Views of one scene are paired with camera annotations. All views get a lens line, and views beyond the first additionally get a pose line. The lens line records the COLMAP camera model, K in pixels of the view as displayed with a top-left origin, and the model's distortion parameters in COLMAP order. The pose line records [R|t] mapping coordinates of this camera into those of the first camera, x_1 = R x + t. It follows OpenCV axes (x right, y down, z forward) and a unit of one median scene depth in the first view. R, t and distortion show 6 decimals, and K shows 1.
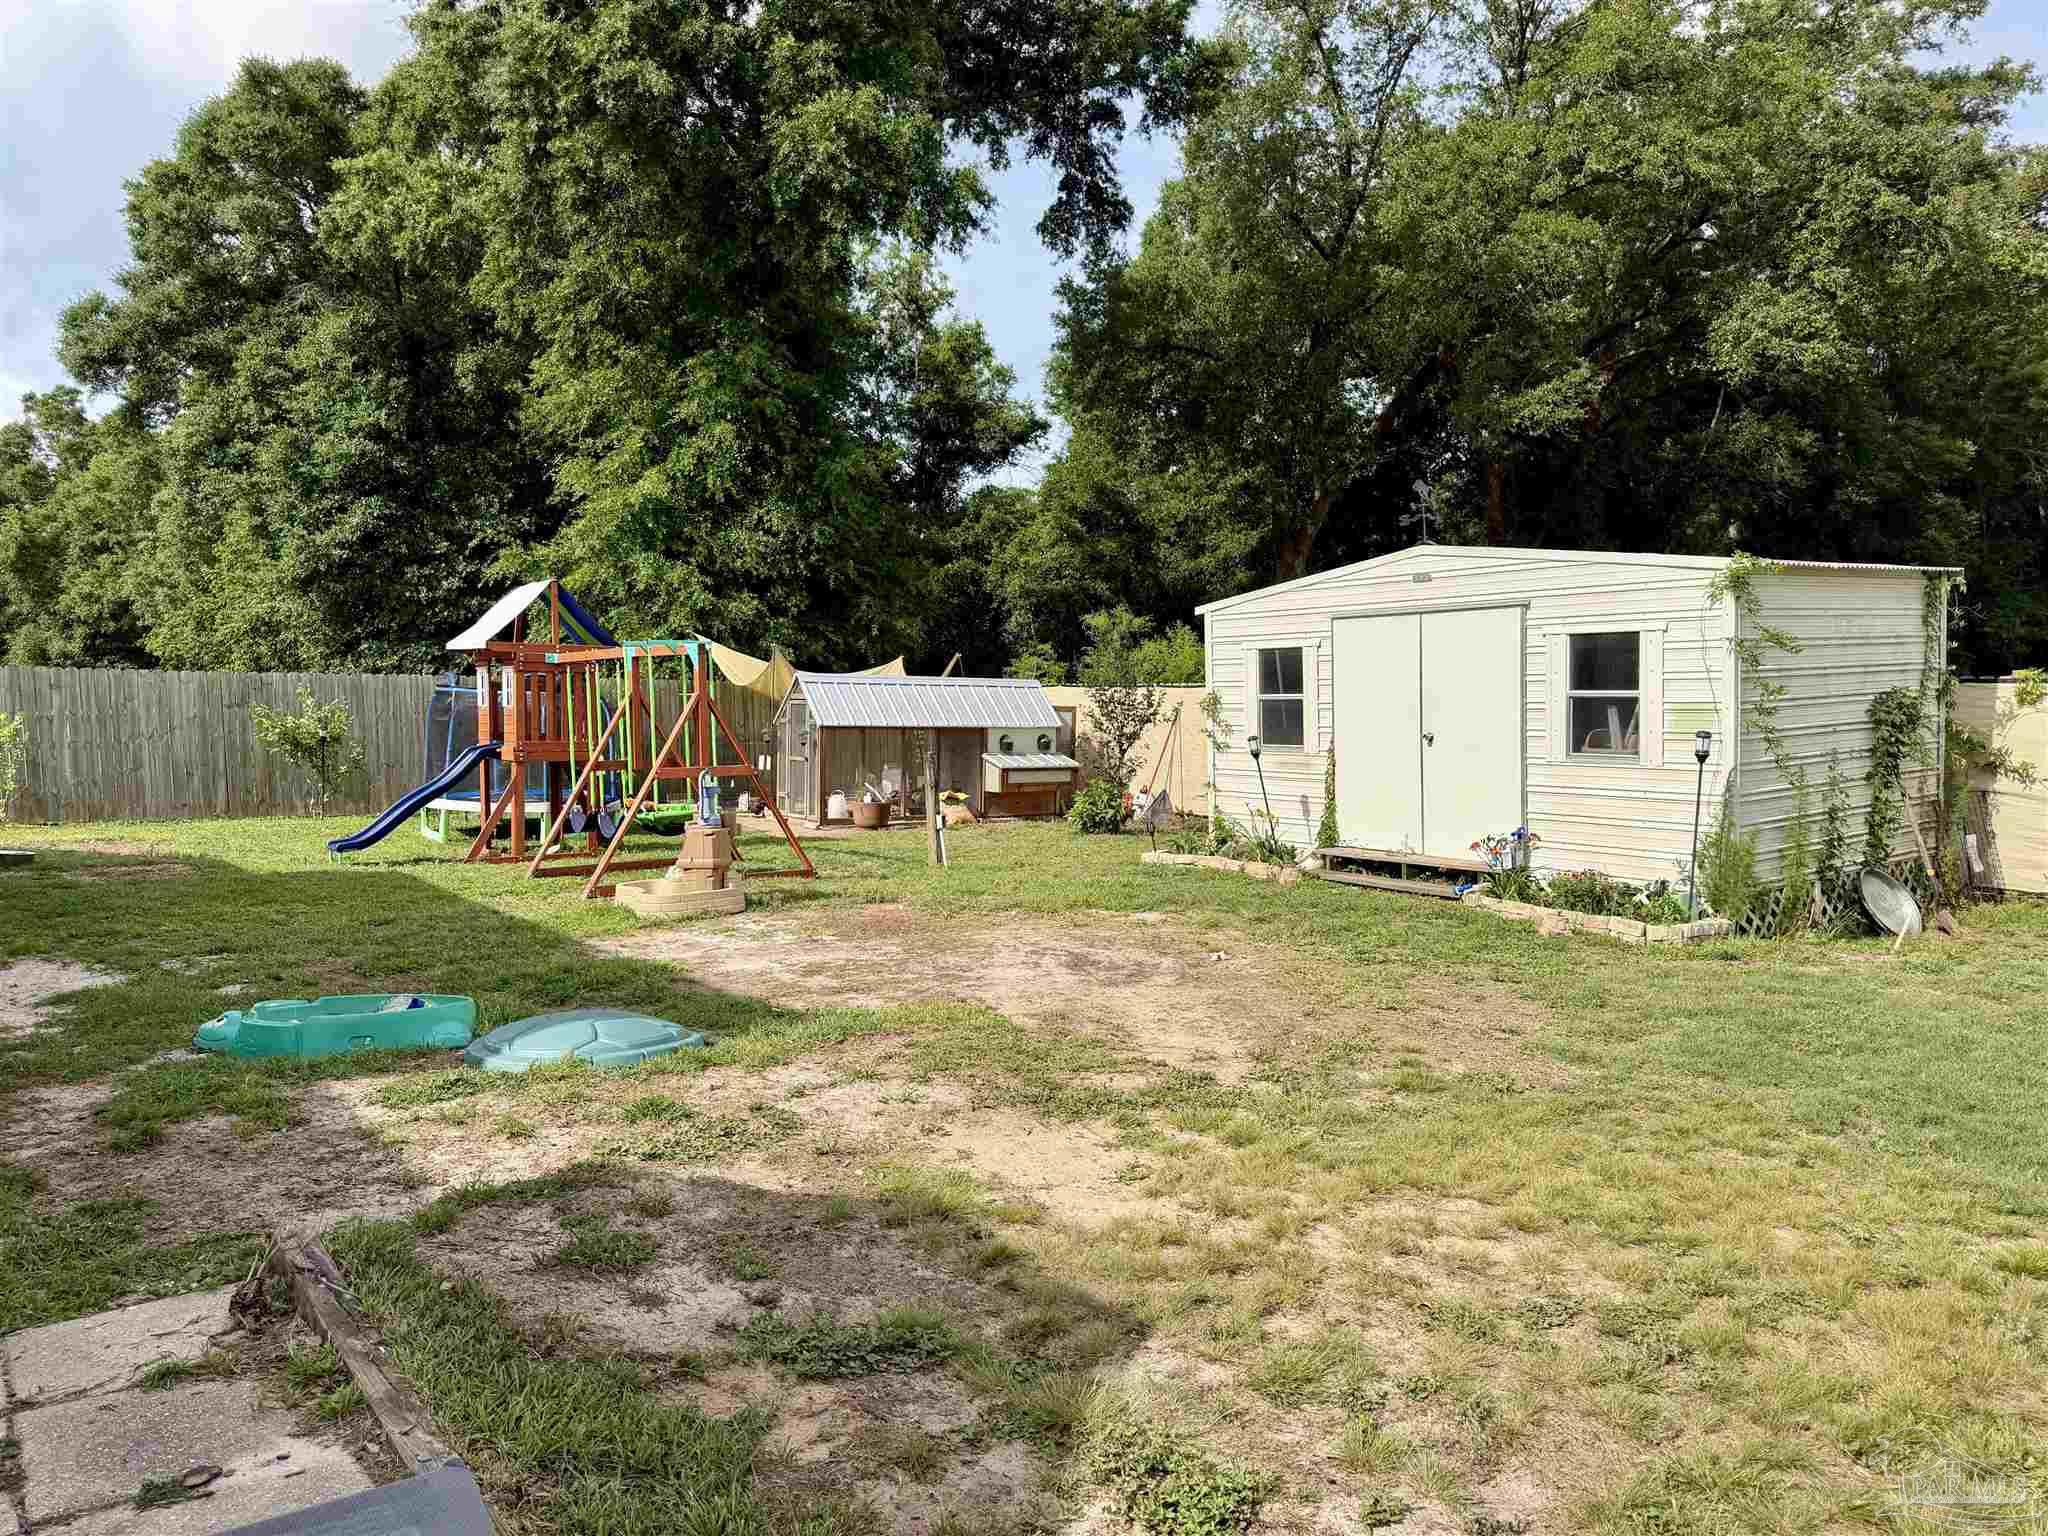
lens RADIAL K [[1417.6, 0, 1016.7], [0, 1417.6, 805.3], [0, 0, 1]] dist [-0.006557, 0.001922]
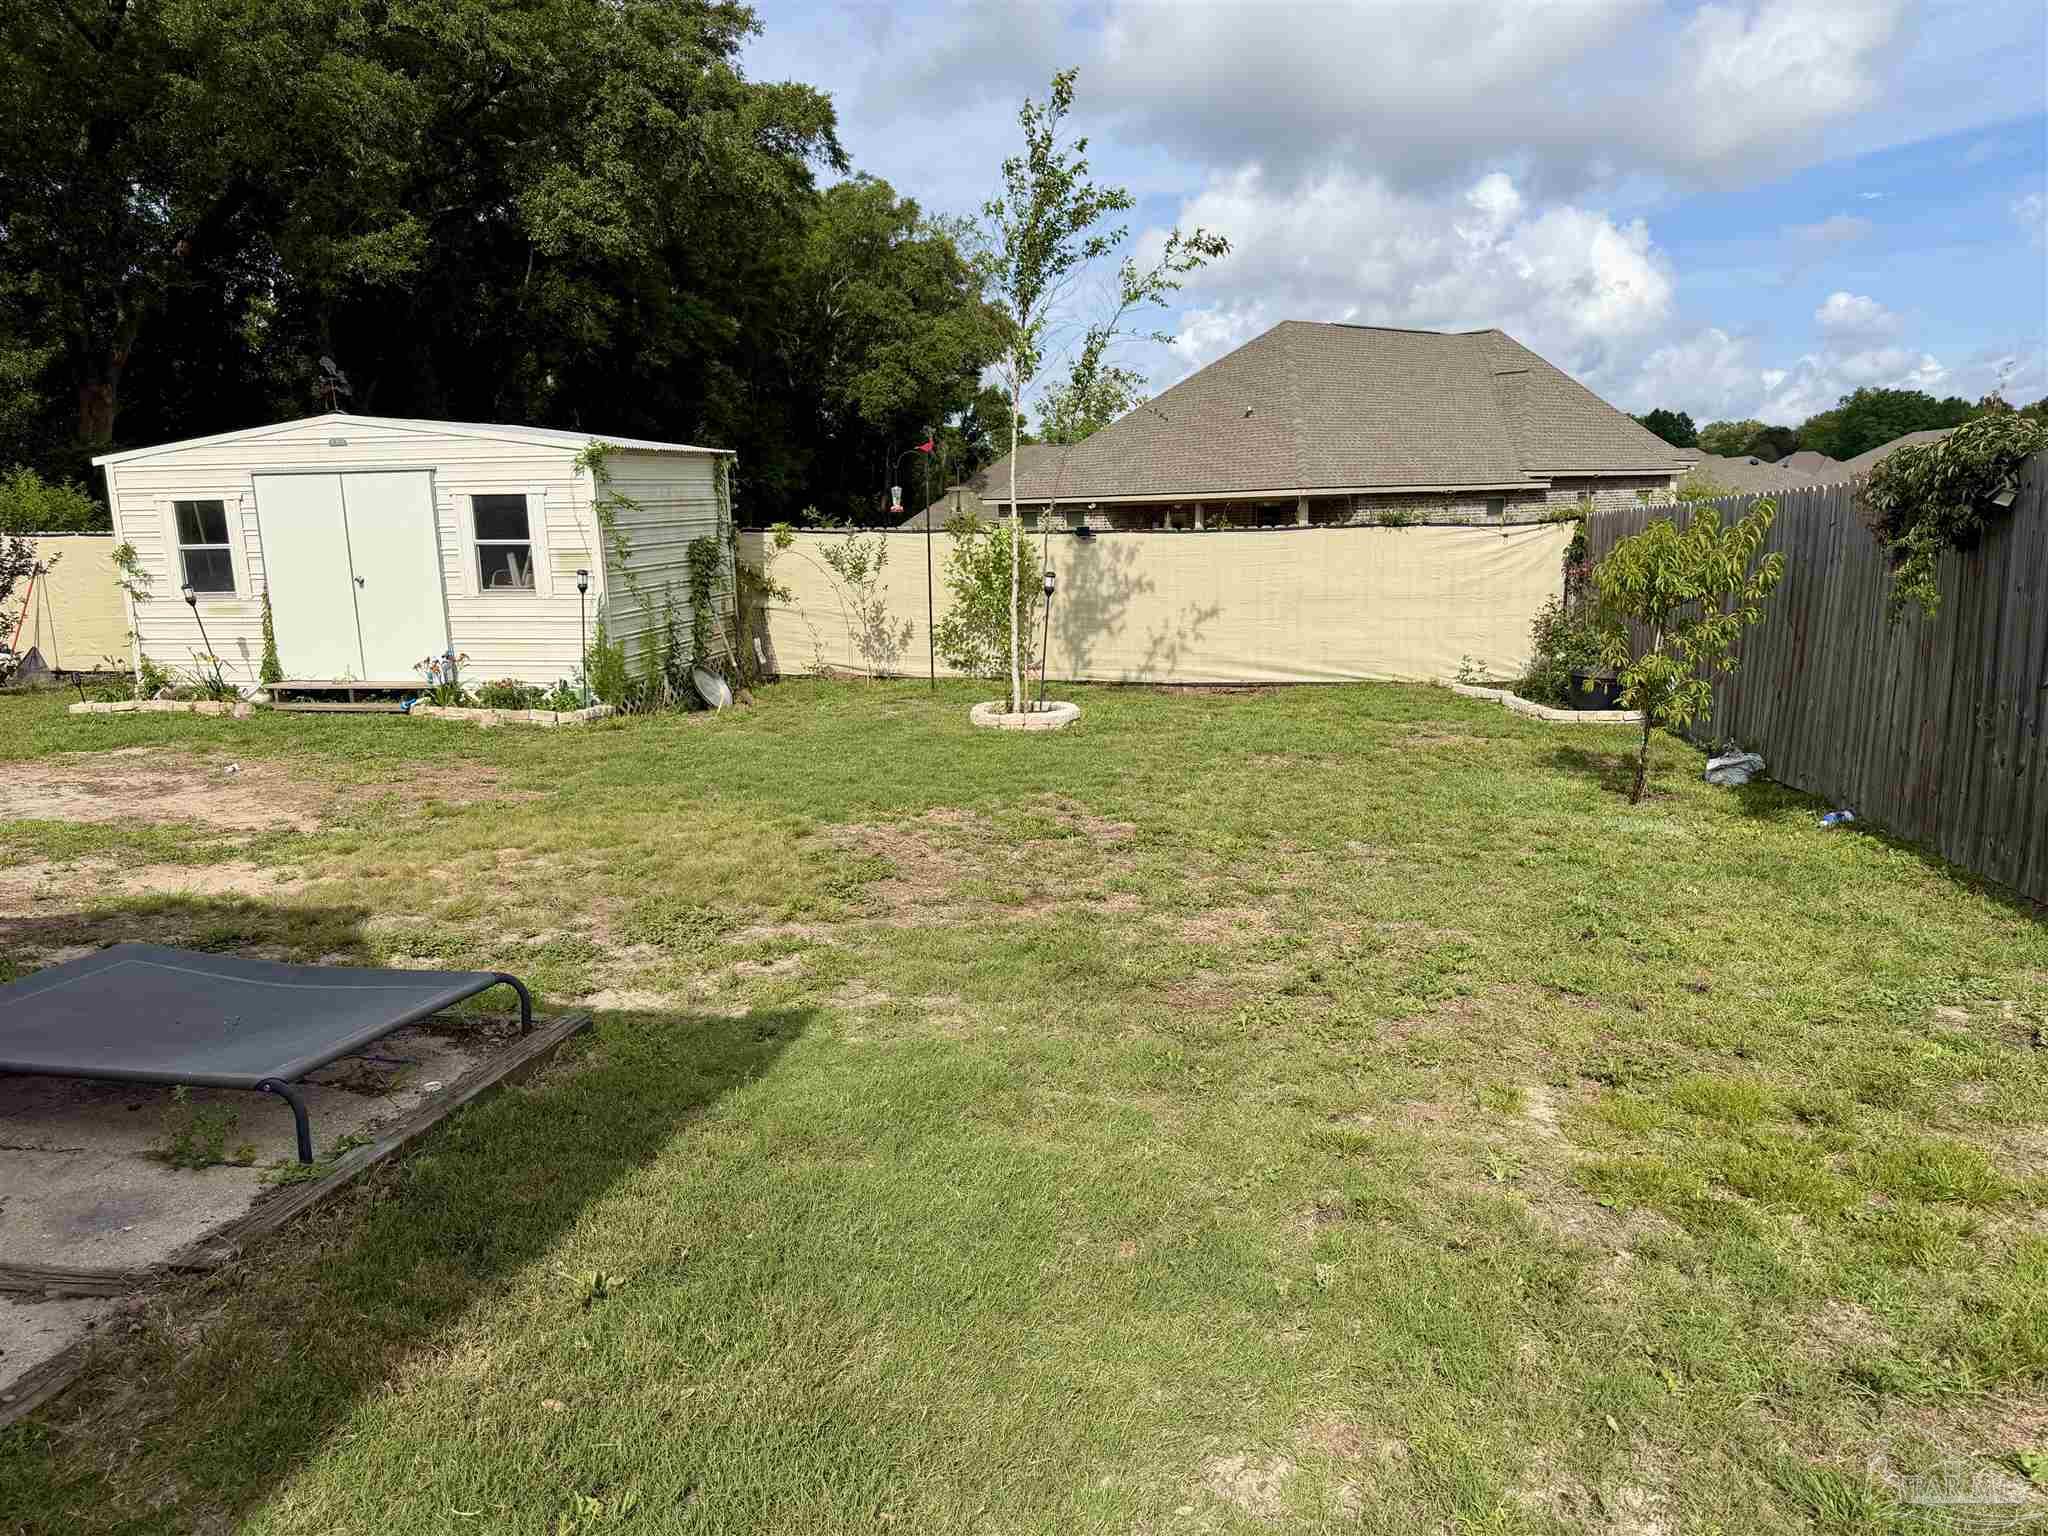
lens RADIAL K [[1407.4, 0, 1024.0], [0, 1407.4, 768.0], [0, 0, 1]] dist [0.029872, -0.040965]
pose [[0.712663, -0.120457, 0.691087, -0.148596], [0.063347, 0.992173, 0.107612, 0.015191], [-0.698640, -0.032913, 0.714716, -0.235855]]
